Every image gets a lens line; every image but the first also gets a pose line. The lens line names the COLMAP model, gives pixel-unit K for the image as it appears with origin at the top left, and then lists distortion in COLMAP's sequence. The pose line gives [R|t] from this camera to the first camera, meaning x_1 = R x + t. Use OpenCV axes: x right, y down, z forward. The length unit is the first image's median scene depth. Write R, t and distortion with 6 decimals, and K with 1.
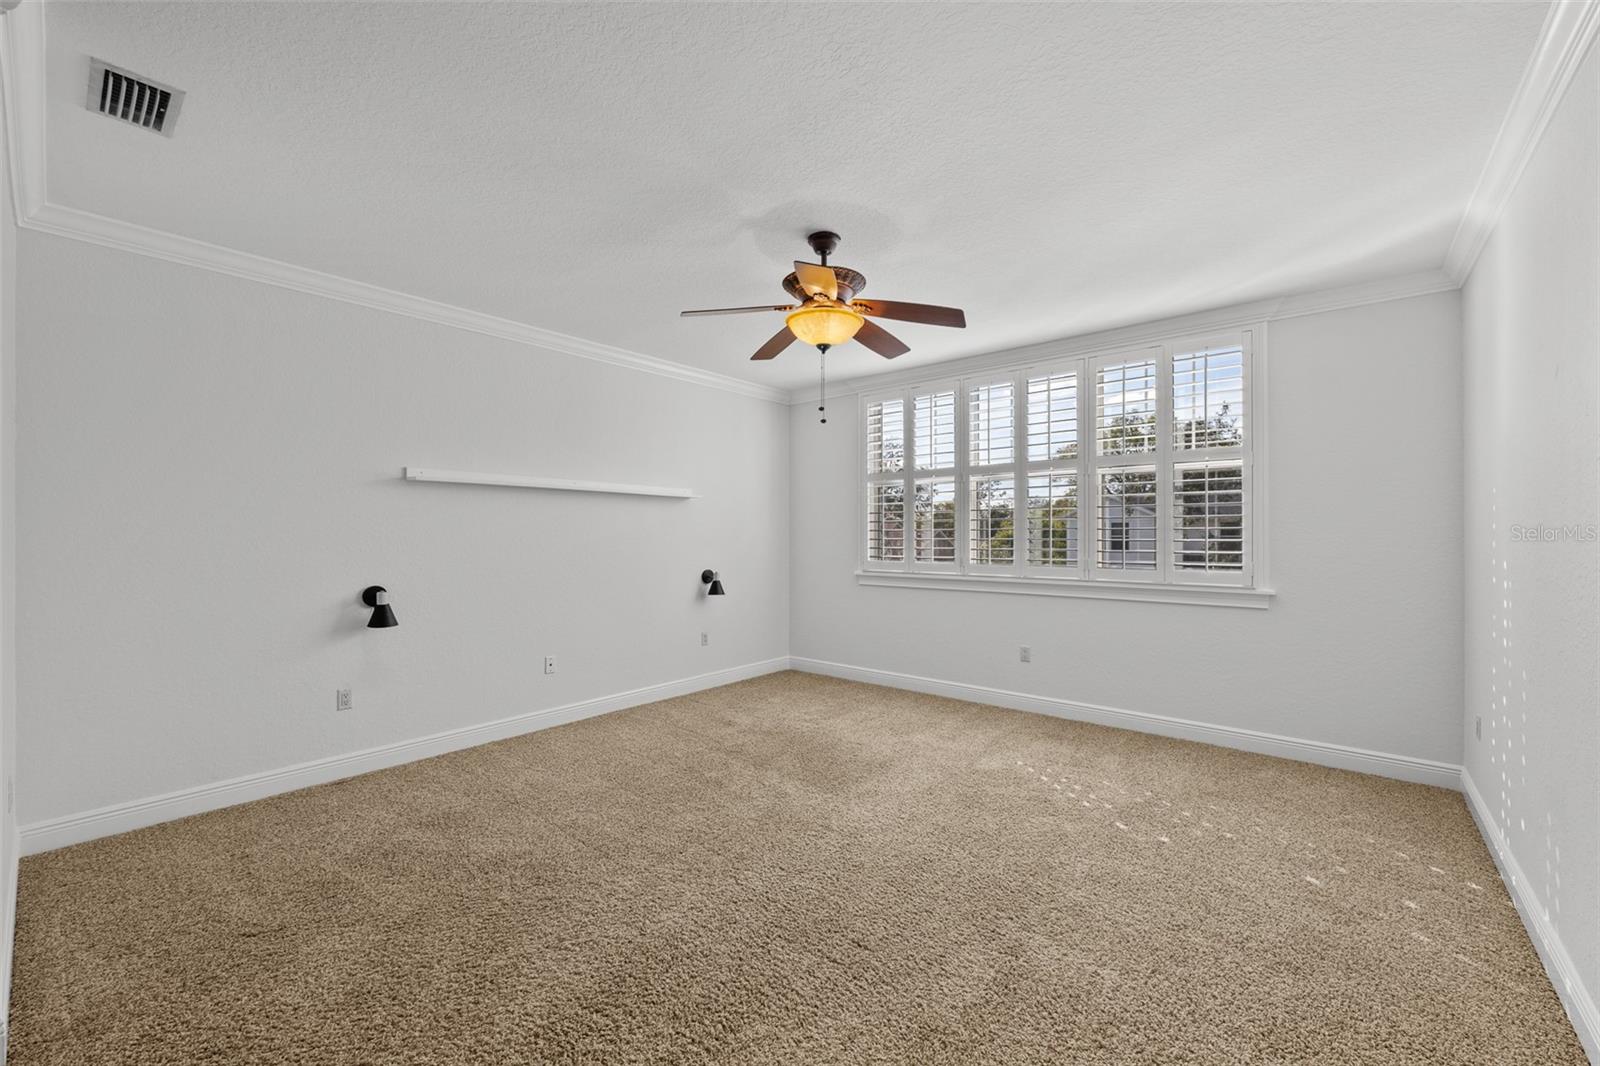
lens RADIAL K [[636.0, 0, 800.0], [0, 636.0, 533.0], [0, 0, 1]] dist [-0.000356, 0.000091]
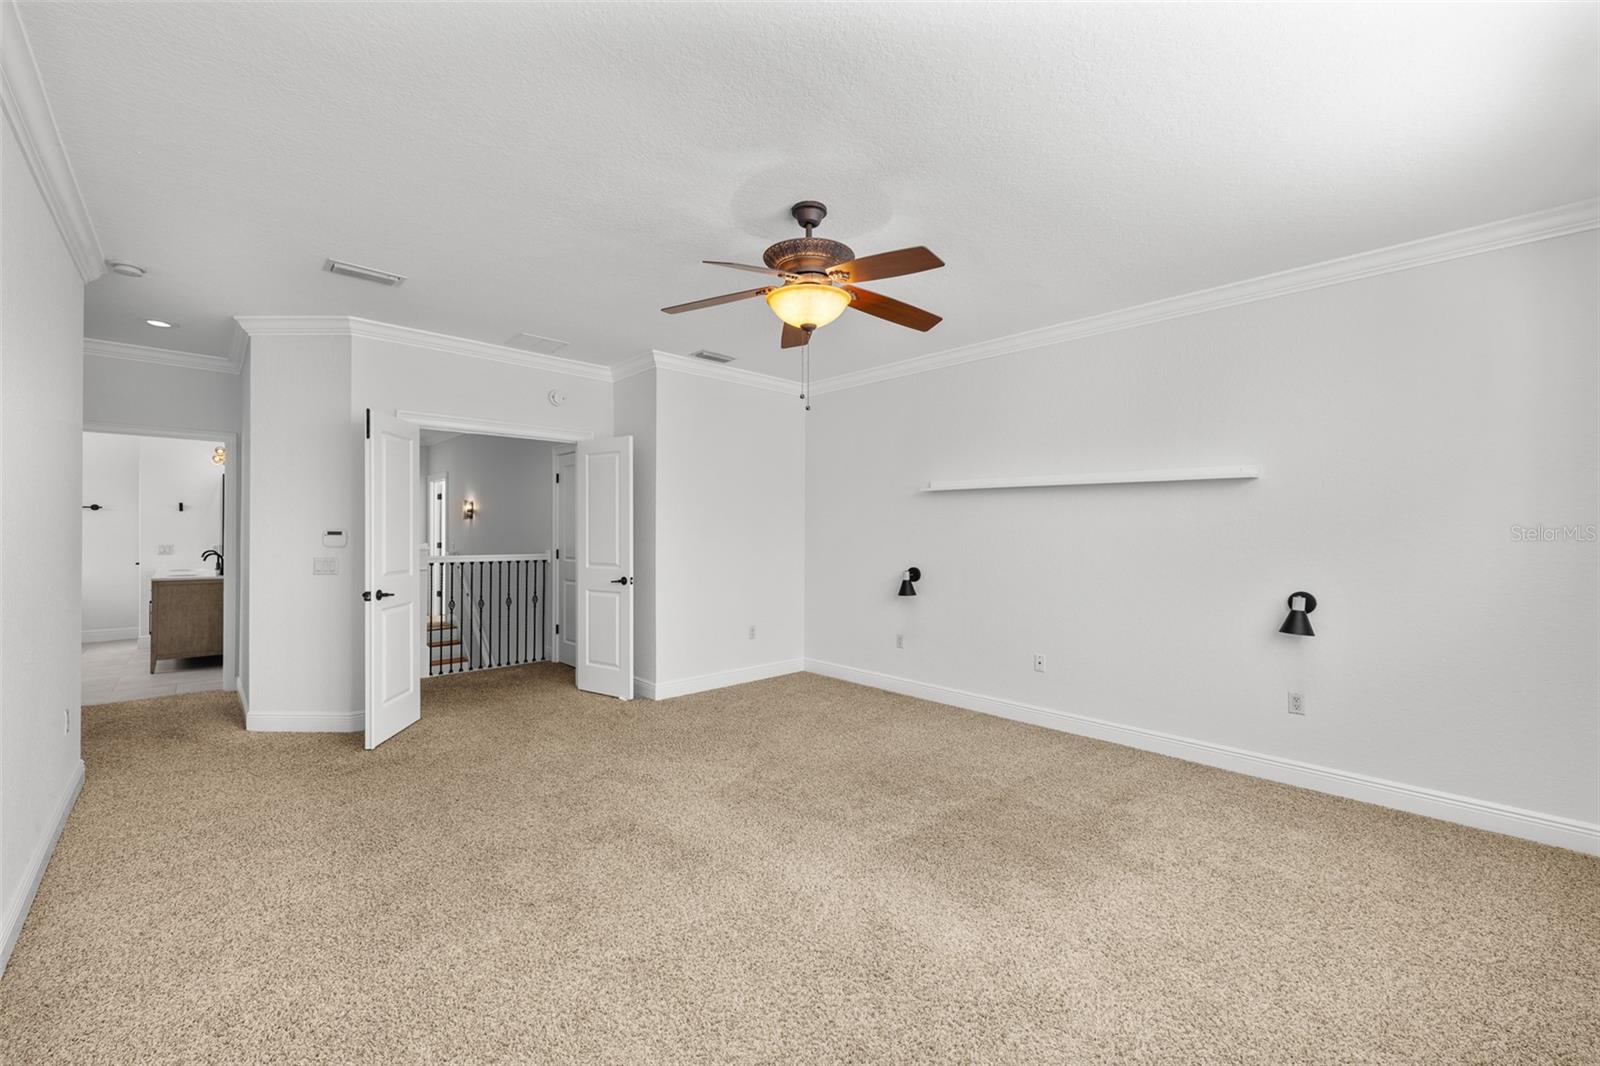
lens RADIAL K [[636.0, 0, 800.0], [0, 636.0, 533.0], [0, 0, 1]] dist [-0.000356, 0.000091]
pose [[-0.111879, 0.004280, -0.993713, 0.731590], [0.000463, 0.999991, 0.004255, -0.000855], [0.993722, 0.000016, -0.111880, 0.845775]]
